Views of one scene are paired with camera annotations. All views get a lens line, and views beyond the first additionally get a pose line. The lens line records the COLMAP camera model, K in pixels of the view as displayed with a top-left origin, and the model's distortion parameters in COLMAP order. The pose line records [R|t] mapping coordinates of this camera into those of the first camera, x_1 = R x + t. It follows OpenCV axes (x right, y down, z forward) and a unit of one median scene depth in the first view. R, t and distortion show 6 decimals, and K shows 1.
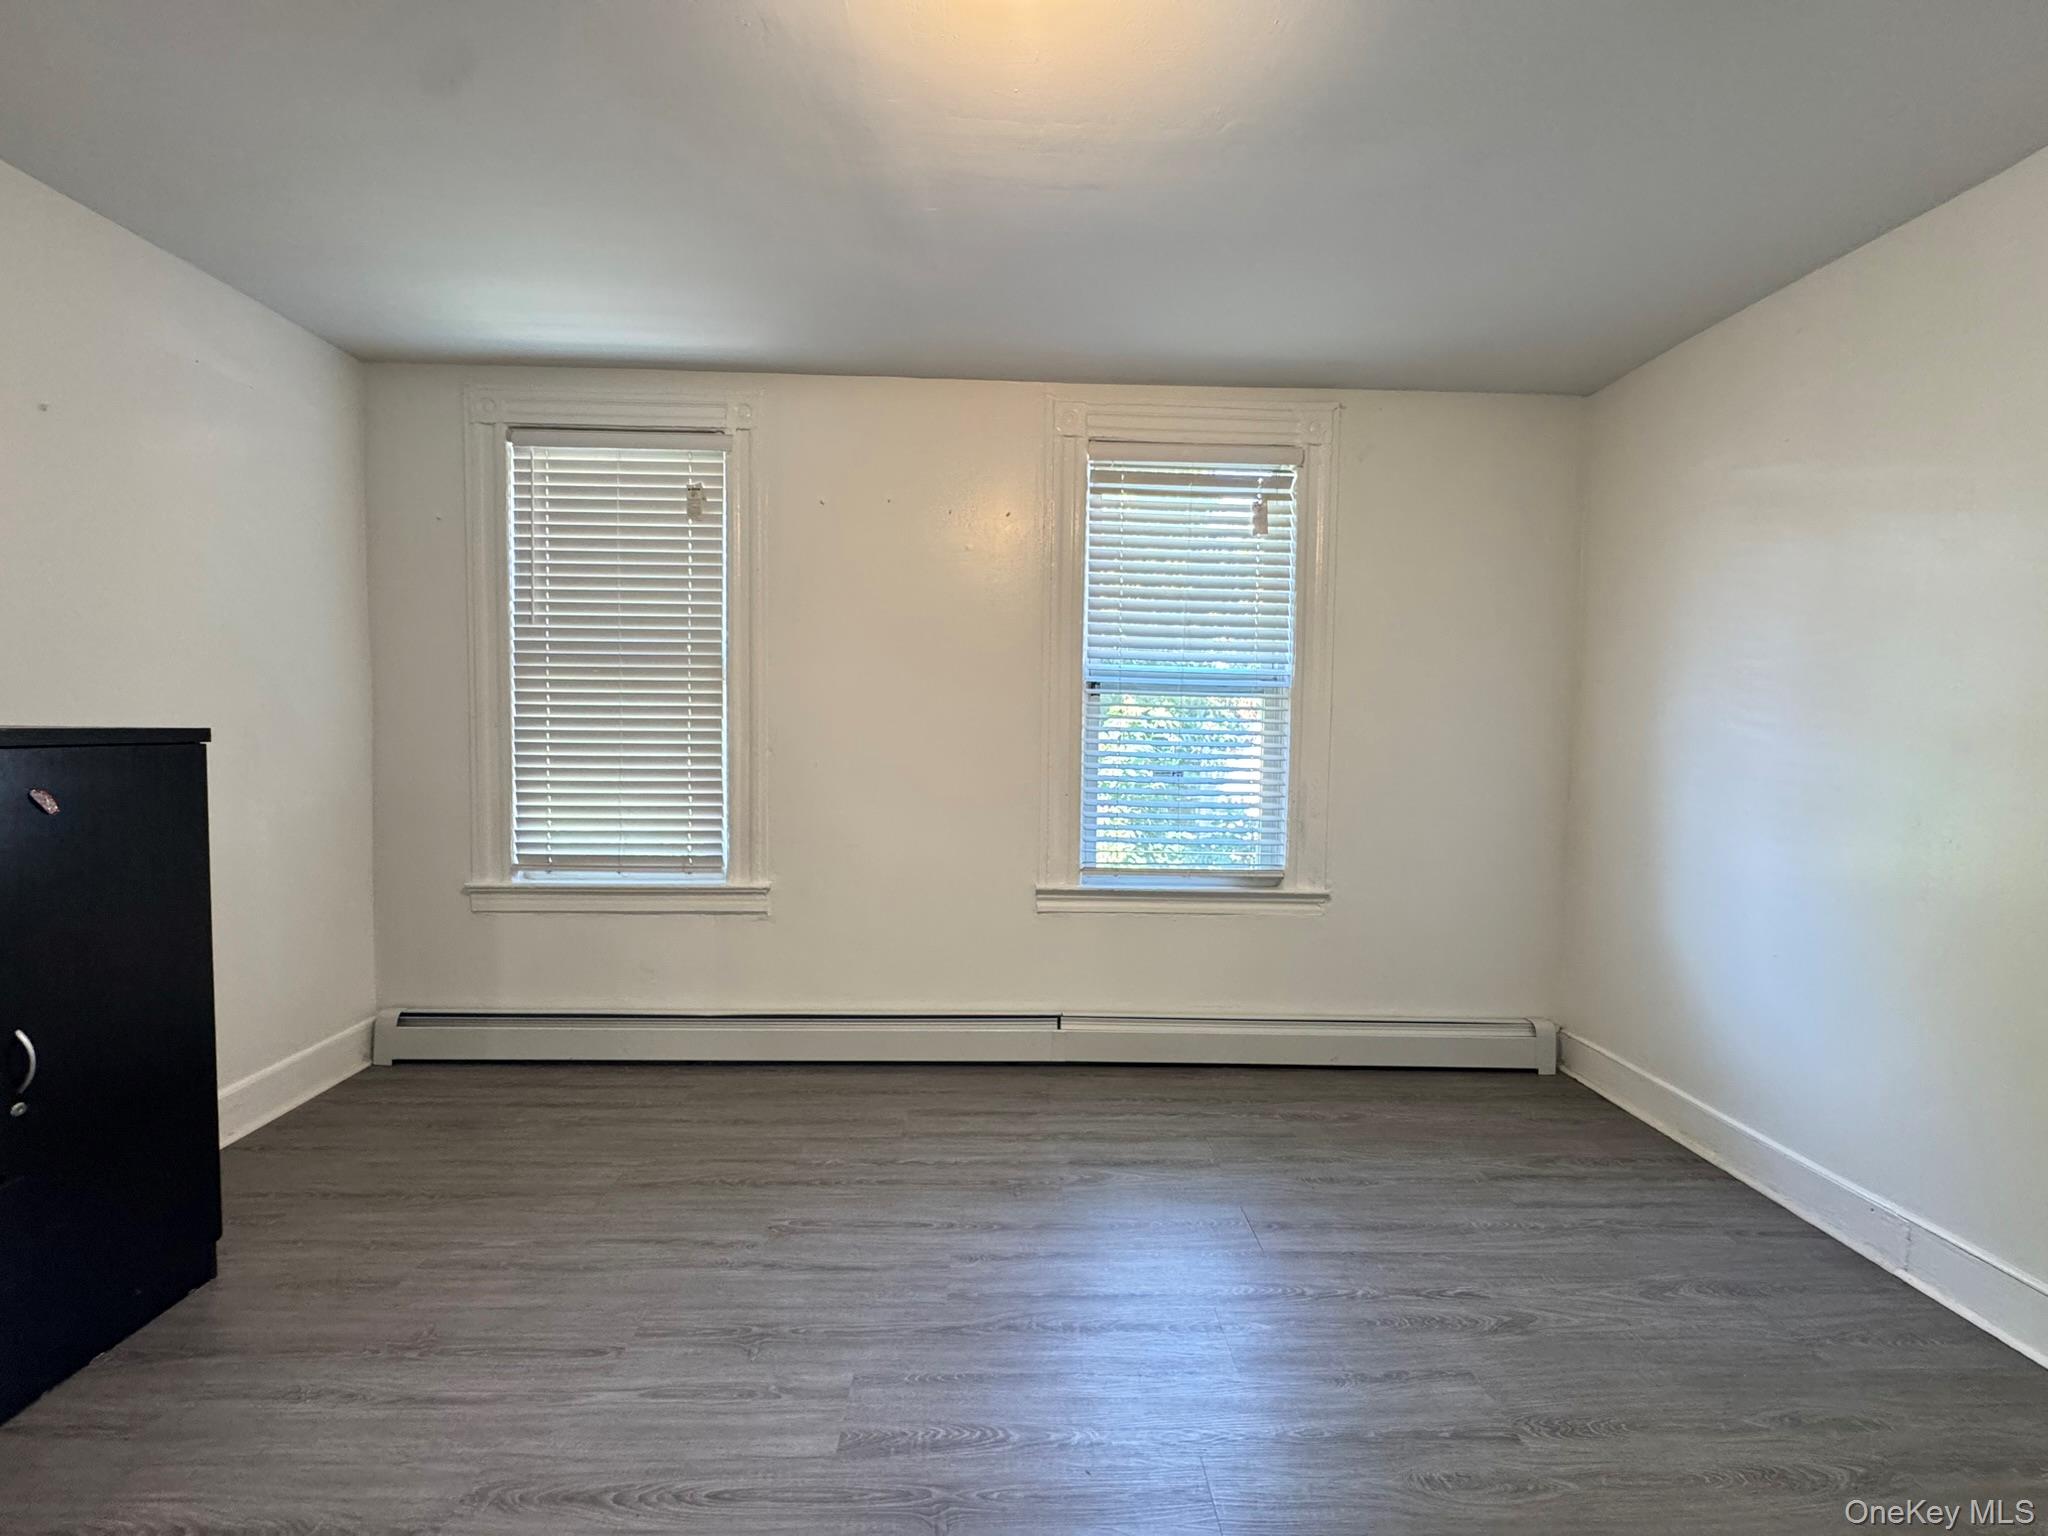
lens RADIAL K [[822.4, 0, 1020.7], [0, 822.4, 765.4], [0, 0, 1]] dist [-0.002698, 0.000416]
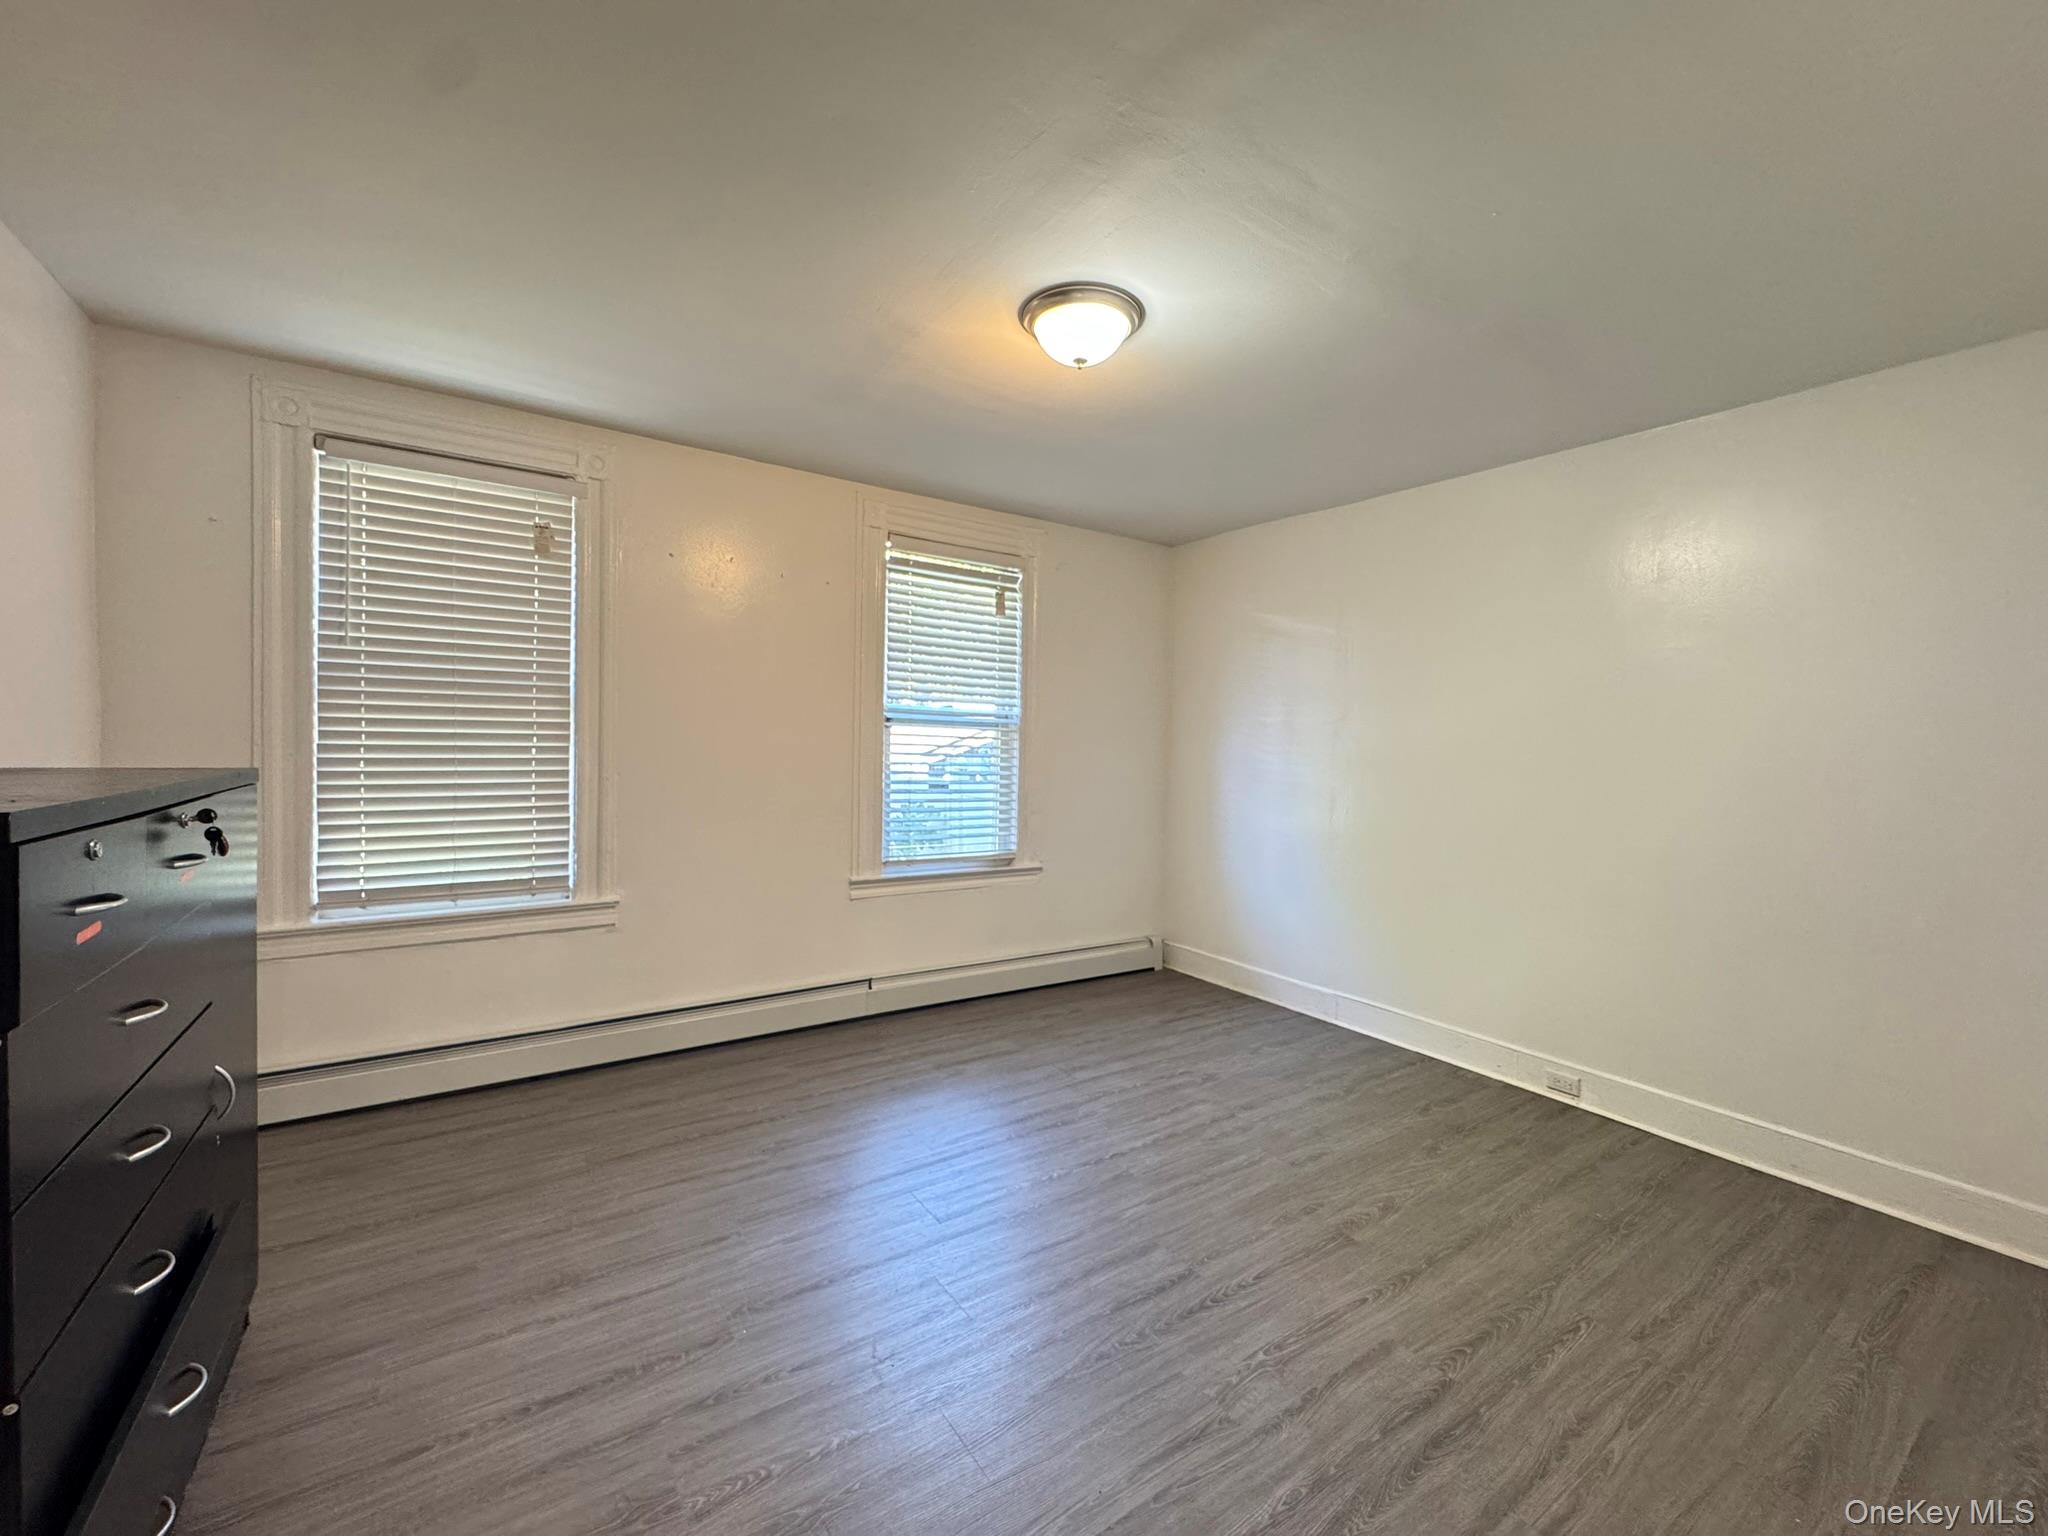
lens RADIAL K [[822.4, 0, 1024.4], [0, 822.4, 767.0], [0, 0, 1]] dist [-0.002698, 0.000416]
pose [[0.841592, -0.013331, 0.539949, -0.447193], [0.018066, 0.999831, -0.003472, -0.015323], [-0.539812, 0.012676, 0.841690, -0.209977]]
